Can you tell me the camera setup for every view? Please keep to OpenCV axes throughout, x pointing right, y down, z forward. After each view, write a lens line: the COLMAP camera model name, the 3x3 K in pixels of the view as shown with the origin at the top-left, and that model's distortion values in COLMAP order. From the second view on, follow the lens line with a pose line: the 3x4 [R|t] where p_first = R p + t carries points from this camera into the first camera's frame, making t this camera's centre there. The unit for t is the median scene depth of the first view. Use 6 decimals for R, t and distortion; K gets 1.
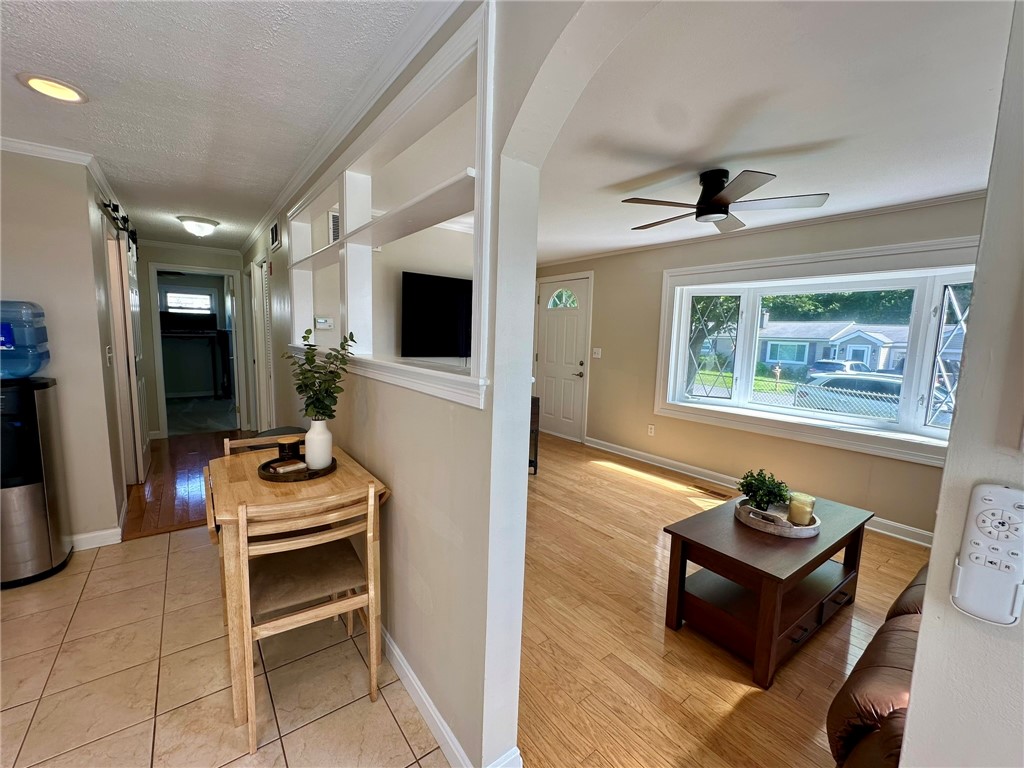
lens RADIAL K [[425.7, 0, 512.0], [0, 425.7, 384.0], [0, 0, 1]] dist [-0.001619, 0.000132]
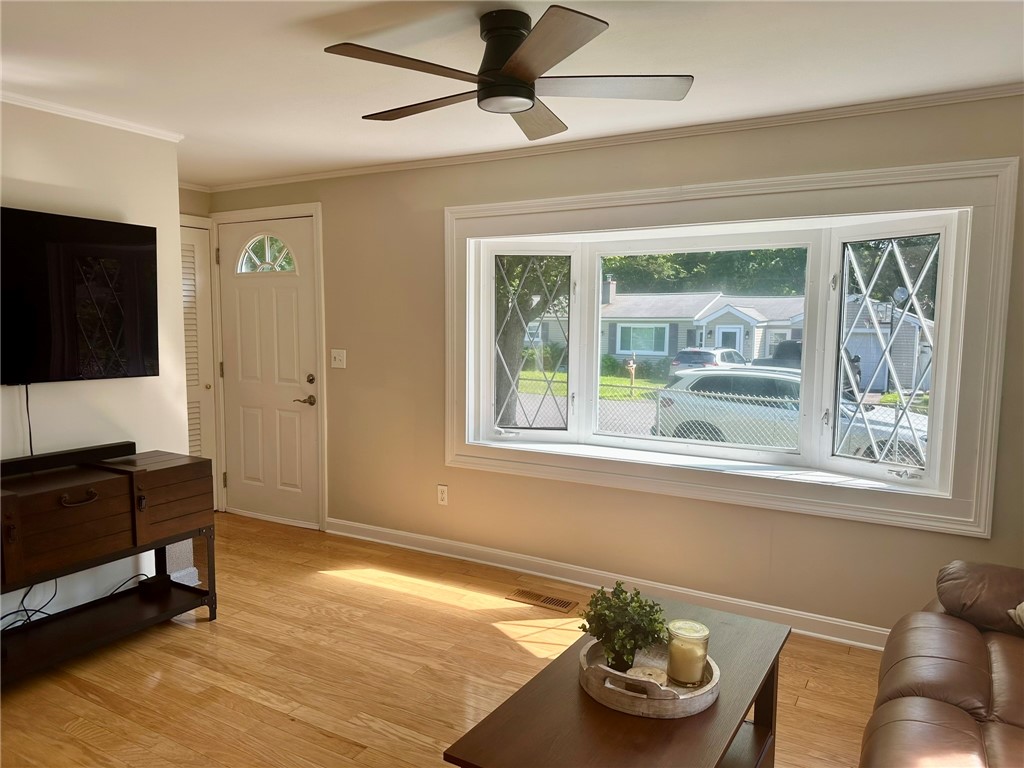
lens RADIAL K [[692.9, 0, 512.0], [0, 692.9, 384.0], [0, 0, 1]] dist [0.079332, -0.000938]
pose [[0.924968, -0.055368, 0.375991, 0.082579], [0.060661, 0.998156, -0.002243, -0.030149], [-0.375174, 0.024883, 0.926620, 0.130634]]
